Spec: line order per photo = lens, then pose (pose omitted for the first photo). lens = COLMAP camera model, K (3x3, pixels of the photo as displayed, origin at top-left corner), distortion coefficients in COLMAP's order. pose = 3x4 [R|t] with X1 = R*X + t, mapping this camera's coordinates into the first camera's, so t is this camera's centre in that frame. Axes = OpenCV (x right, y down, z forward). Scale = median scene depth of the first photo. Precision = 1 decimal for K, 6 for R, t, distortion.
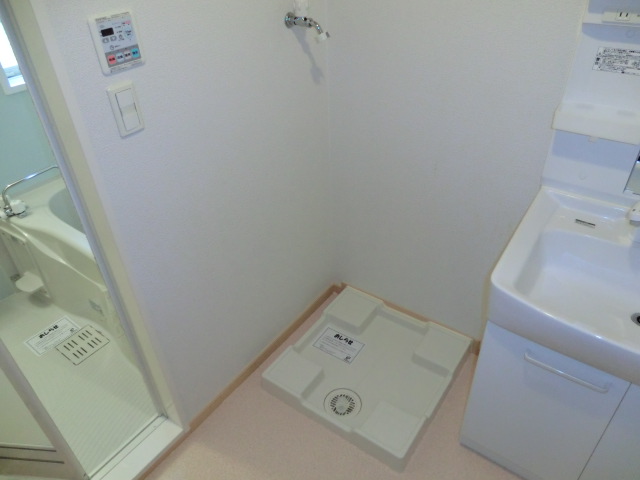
lens RADIAL K [[458.0, 0, 320.0], [0, 458.0, 240.0], [0, 0, 1]] dist [-0.012290, 0.000997]
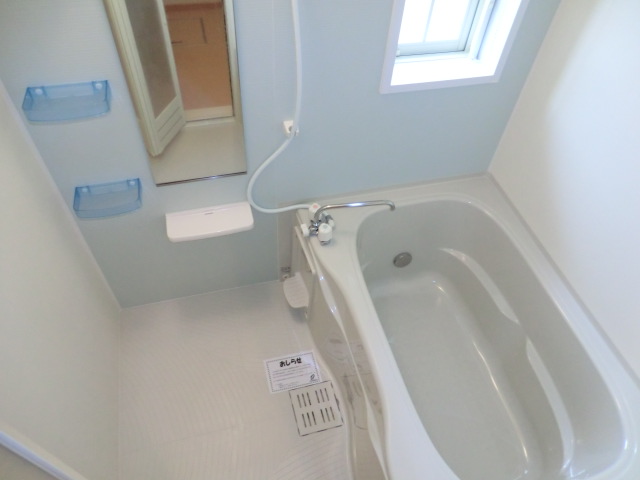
lens RADIAL K [[458.0, 0, 320.0], [0, 458.0, 240.0], [0, 0, 1]] dist [-0.012290, 0.000997]
pose [[0.779907, 0.525472, -0.340037, -0.366800], [-0.426346, 0.843761, 0.326030, -0.291397], [0.458229, -0.109300, 0.882088, 0.277240]]
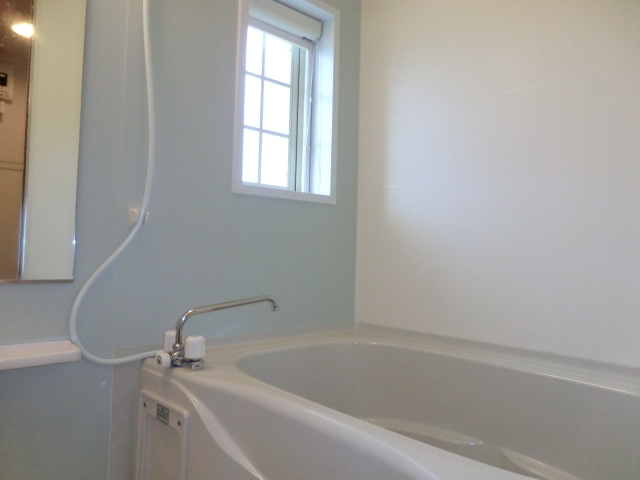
lens RADIAL K [[458.0, 0, 320.0], [0, 458.0, 240.0], [0, 0, 1]] dist [-0.012290, 0.000997]
pose [[0.975340, 0.052912, -0.214271, -0.373013], [-0.168936, 0.803729, -0.570508, 0.103469], [0.142029, 0.592638, 0.792848, 0.464999]]
